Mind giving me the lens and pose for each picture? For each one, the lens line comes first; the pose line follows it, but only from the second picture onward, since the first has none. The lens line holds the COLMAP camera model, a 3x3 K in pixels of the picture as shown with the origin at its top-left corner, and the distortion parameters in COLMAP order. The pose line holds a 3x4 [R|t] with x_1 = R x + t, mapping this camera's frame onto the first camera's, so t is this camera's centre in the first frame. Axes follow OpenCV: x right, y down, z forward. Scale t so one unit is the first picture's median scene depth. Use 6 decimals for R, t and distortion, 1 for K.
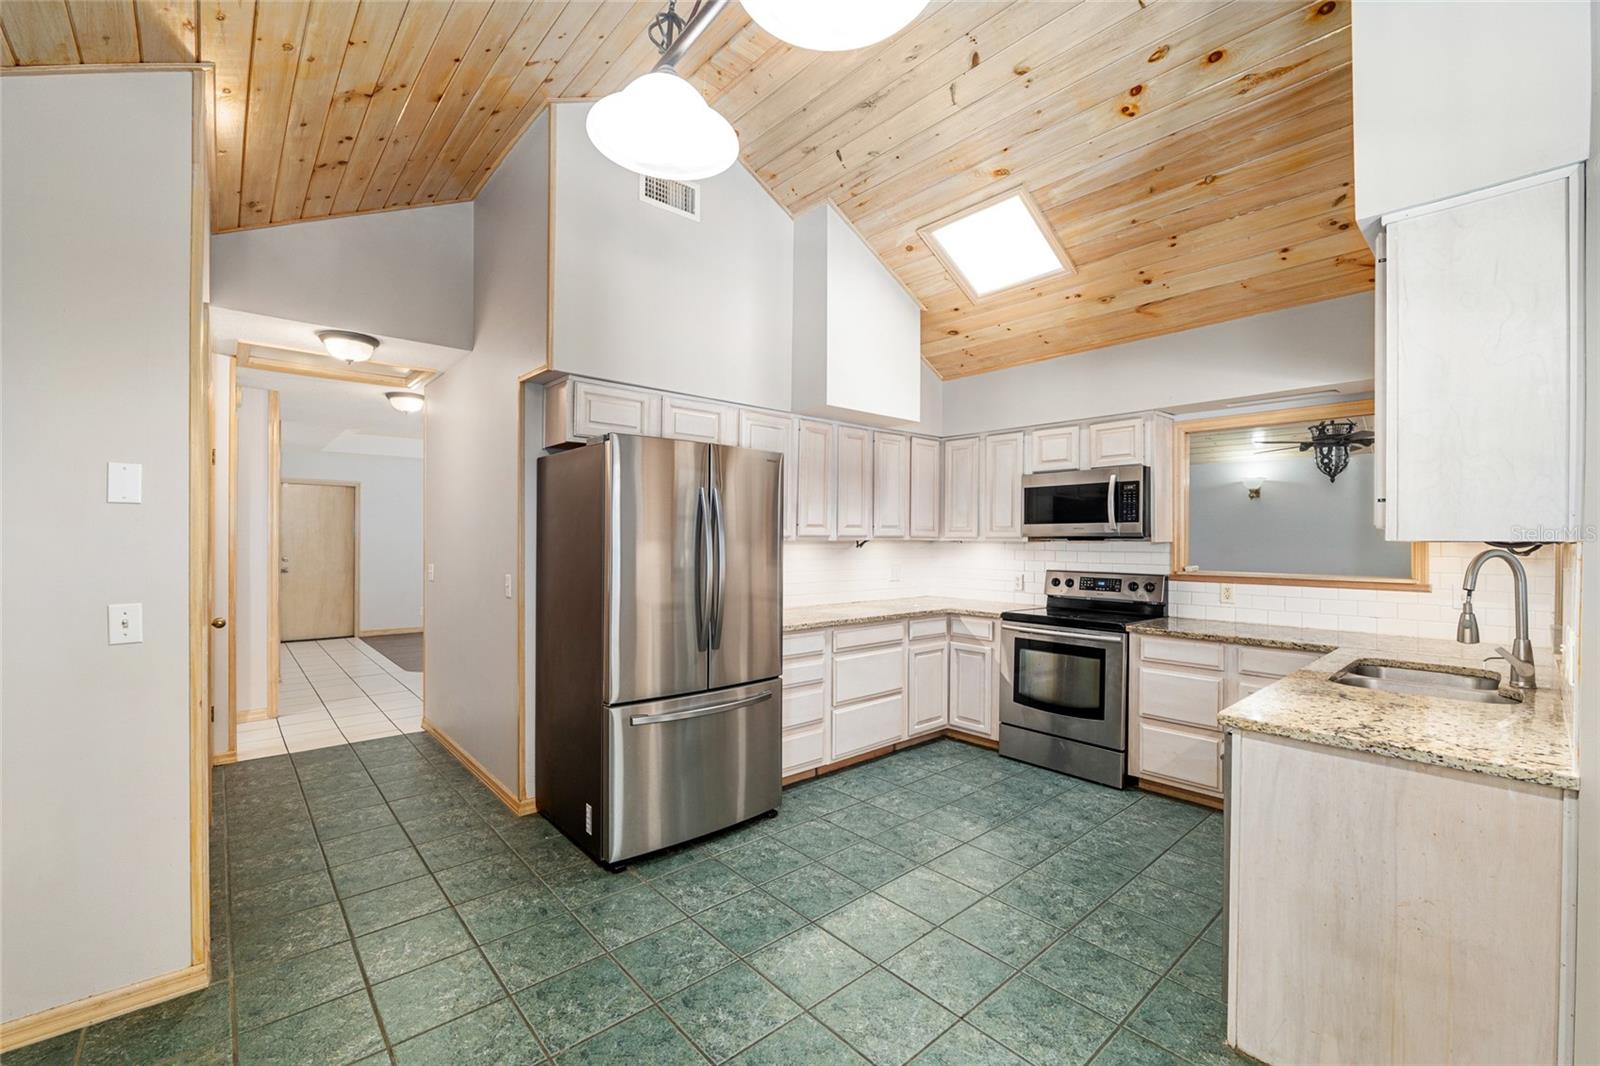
lens RADIAL K [[668.3, 0, 793.3], [0, 668.3, 538.0], [0, 0, 1]] dist [-0.013914, 0.000367]
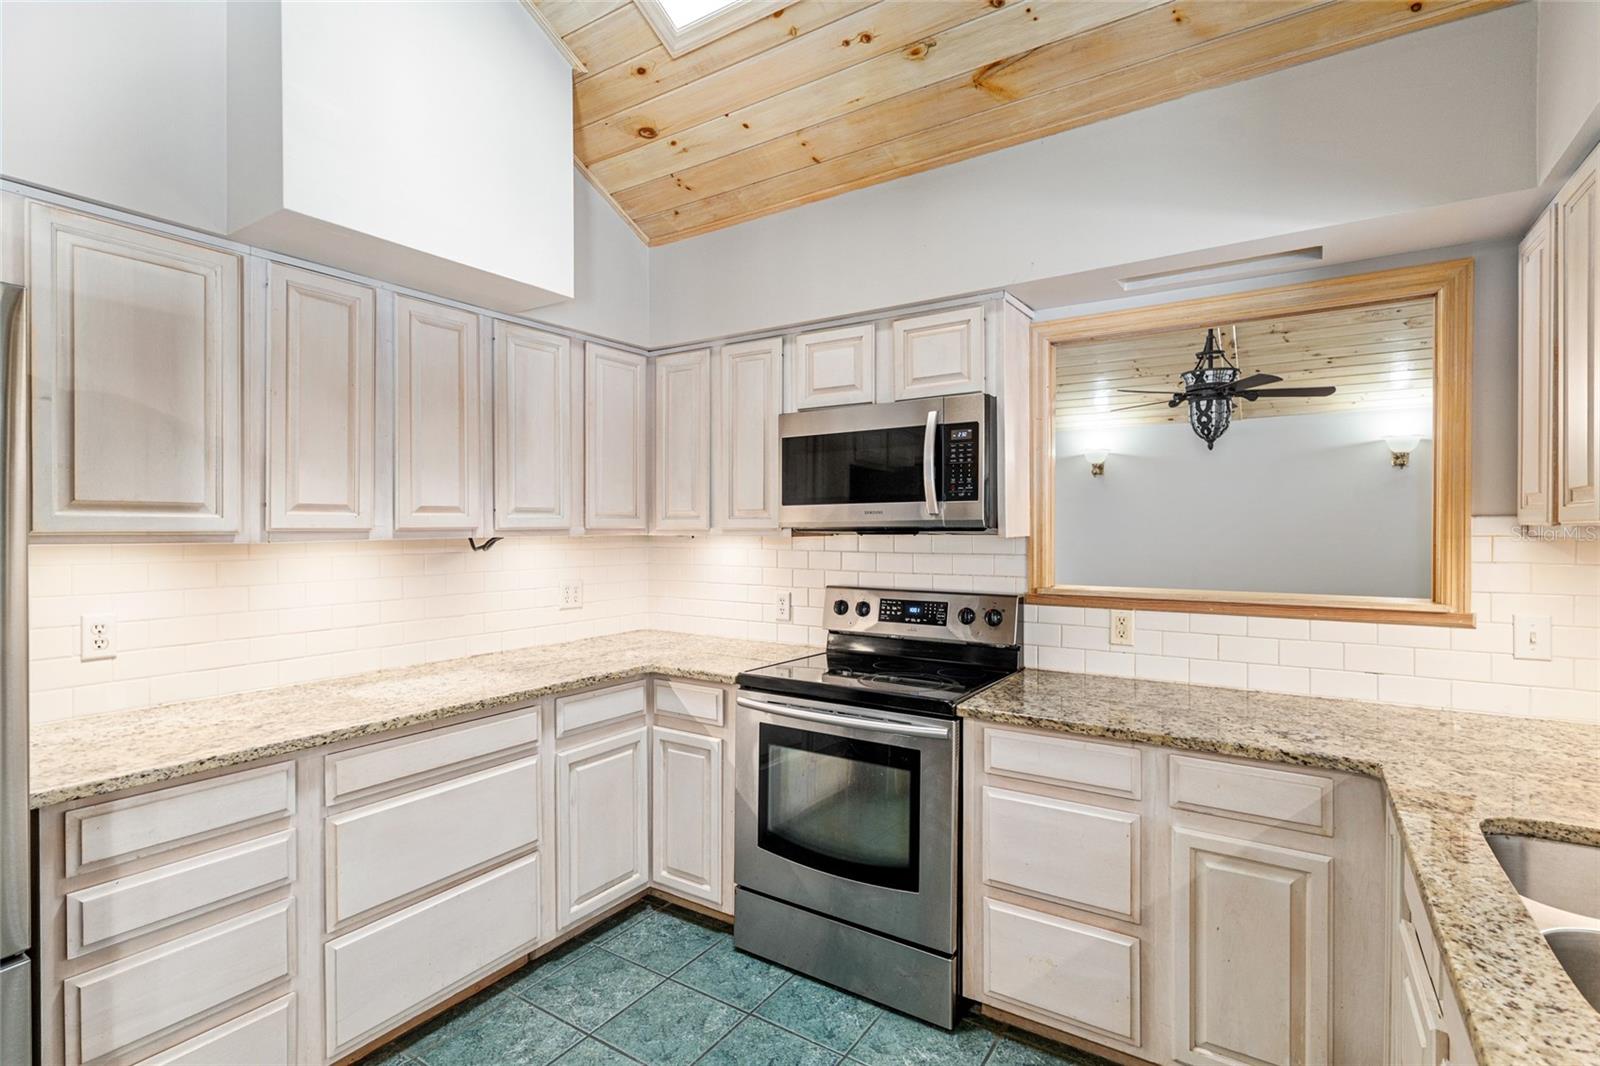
lens RADIAL K [[777.6, 0, 793.2], [0, 777.6, 534.5], [0, 0, 1]] dist [-0.000898, 0.002270]
pose [[0.964184, -0.009251, 0.265074, 0.210014], [0.006425, 0.999913, 0.011526, -0.004520], [-0.265157, -0.009410, 0.964159, 0.436247]]
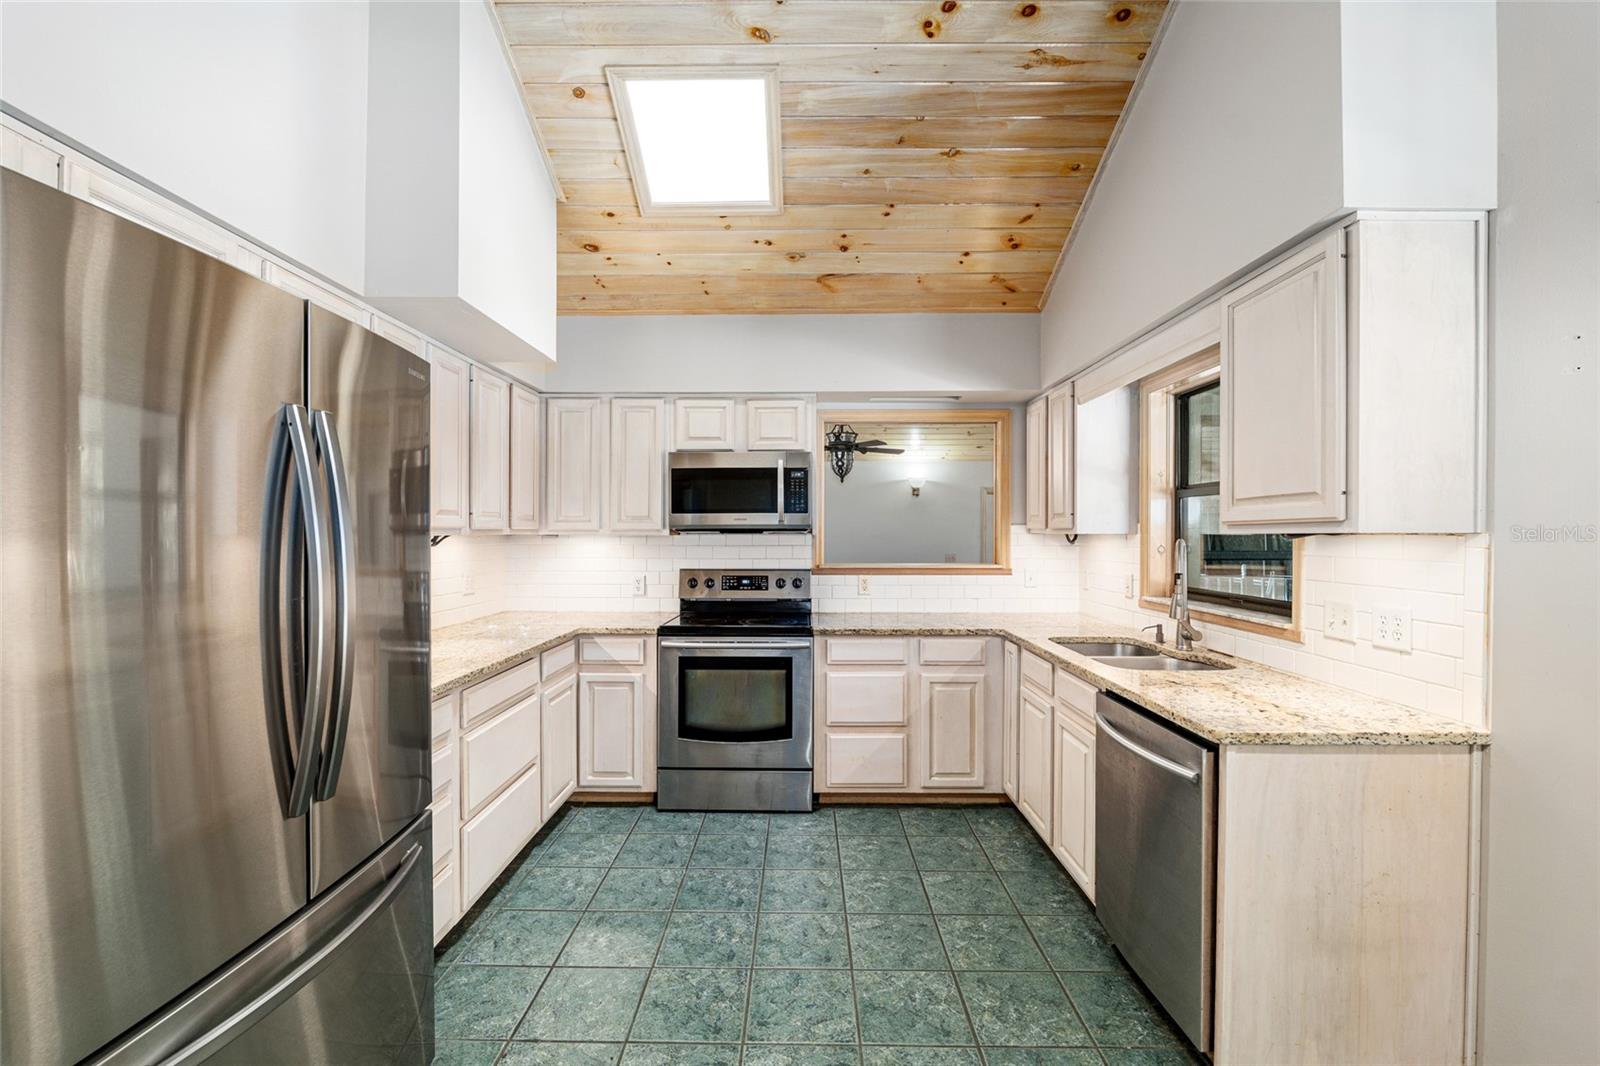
lens RADIAL K [[668.3, 0, 812.0], [0, 668.3, 536.9], [0, 0, 1]] dist [-0.013914, 0.000367]
pose [[0.660833, -0.009741, 0.750470, -0.165538], [0.002495, 0.999939, 0.010782, -0.000842], [-0.750529, -0.005253, 0.660816, 0.380702]]
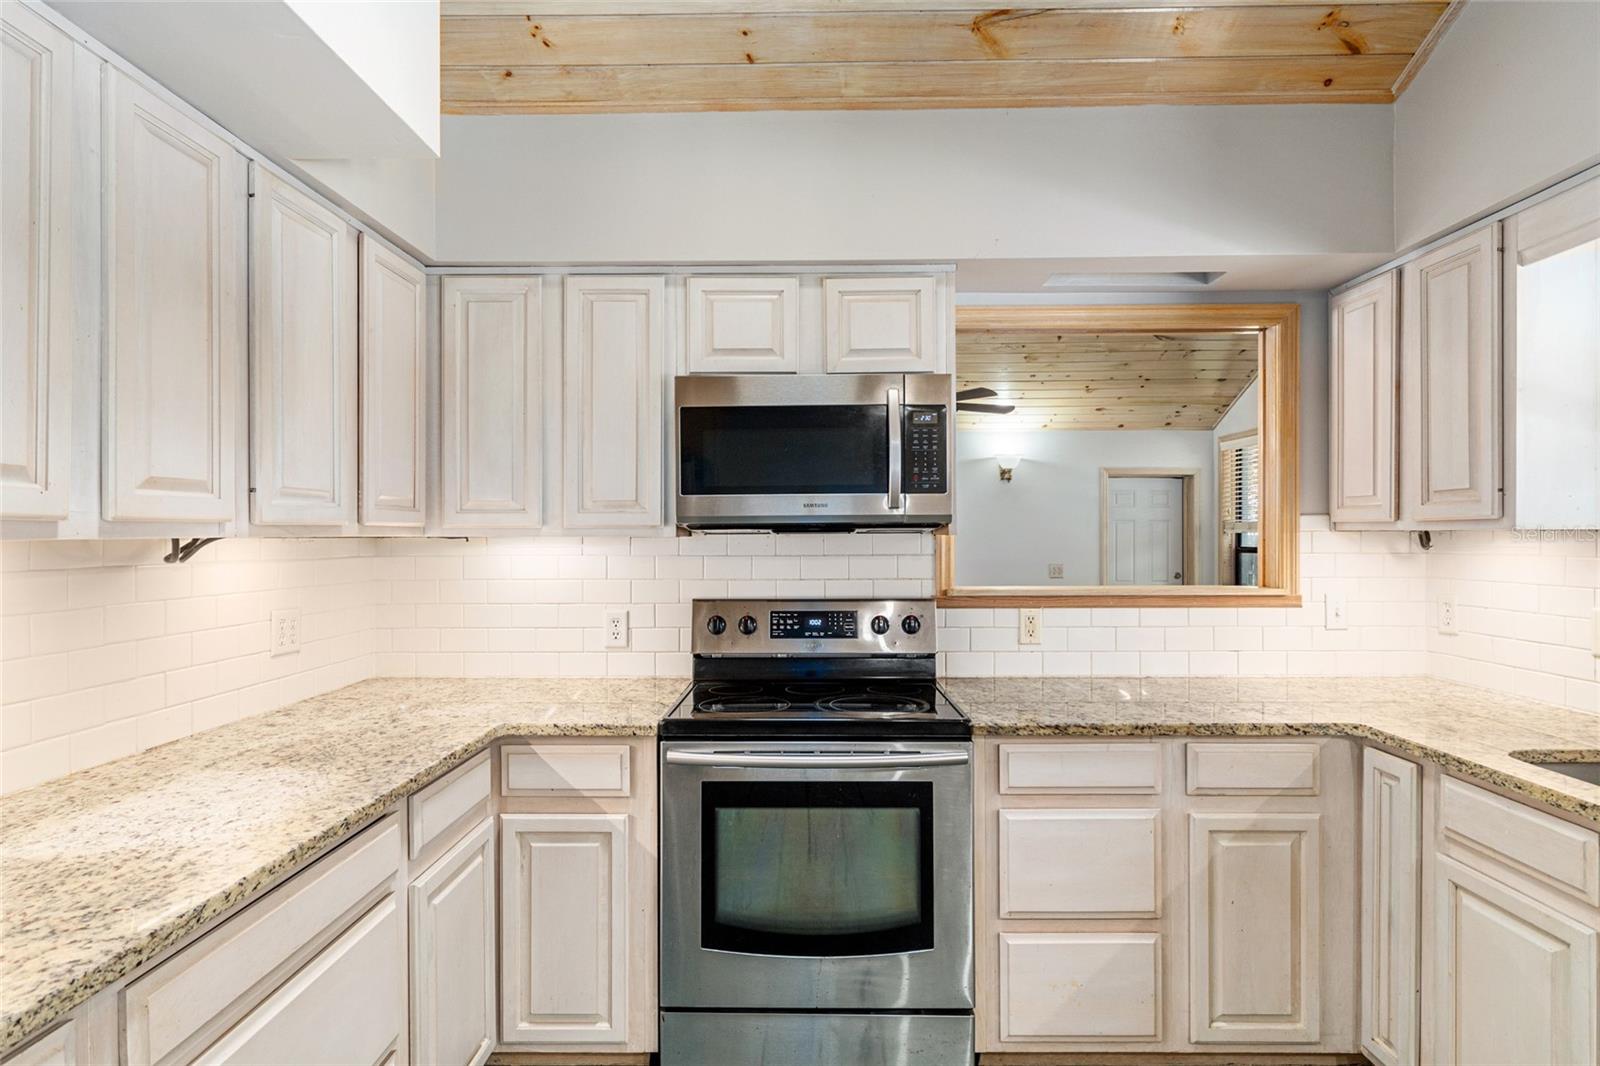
lens RADIAL K [[845.6, 0, 819.8], [0, 845.6, 540.3], [0, 0, 1]] dist [0.000249, 0.002205]
pose [[0.660627, -0.011675, 0.750624, 0.008109], [0.006904, 0.999931, 0.009477, 0.003720], [-0.750683, -0.001079, 0.660662, 0.659392]]
